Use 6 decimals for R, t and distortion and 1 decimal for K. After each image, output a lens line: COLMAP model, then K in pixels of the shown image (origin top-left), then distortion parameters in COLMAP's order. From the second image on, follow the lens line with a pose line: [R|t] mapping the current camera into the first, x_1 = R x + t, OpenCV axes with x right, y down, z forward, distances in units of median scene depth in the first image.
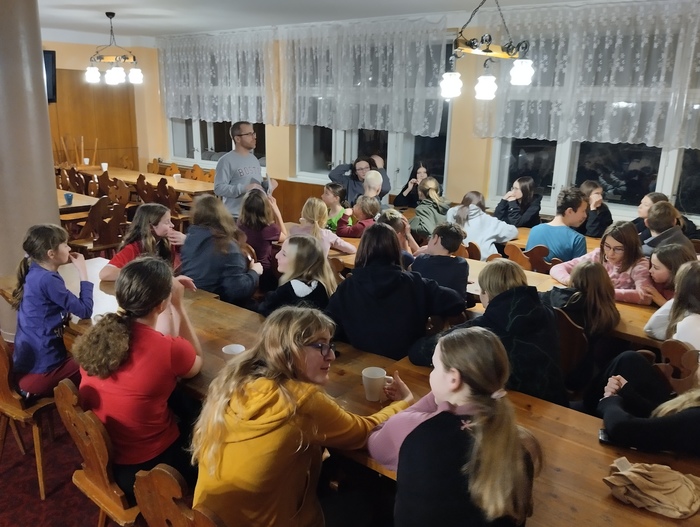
lens RADIAL K [[686.0, 0, 350.0], [0, 686.0, 263.5], [0, 0, 1]] dist [0.043216, 0.000562]
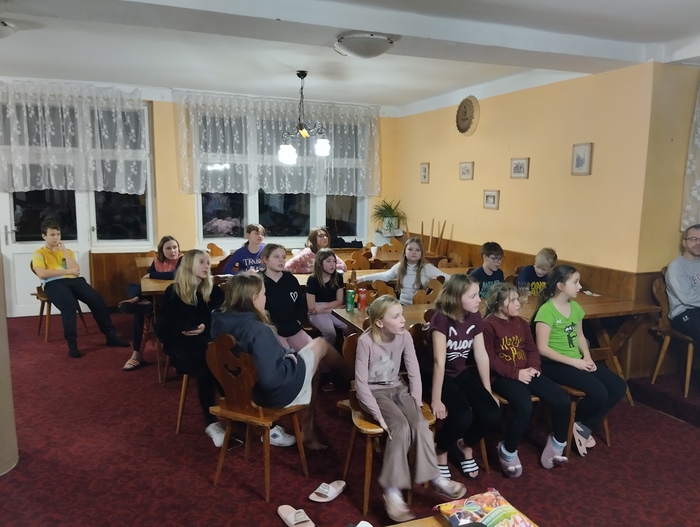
lens RADIAL K [[487.3, 0, 350.0], [0, 487.3, 263.5], [0, 0, 1]] dist [-0.052957, -0.000950]
pose [[0.462344, -0.170136, 0.870225, -0.442922], [0.178096, 0.979237, 0.096828, -0.093704], [-0.868631, 0.110216, 0.483045, 0.357639]]
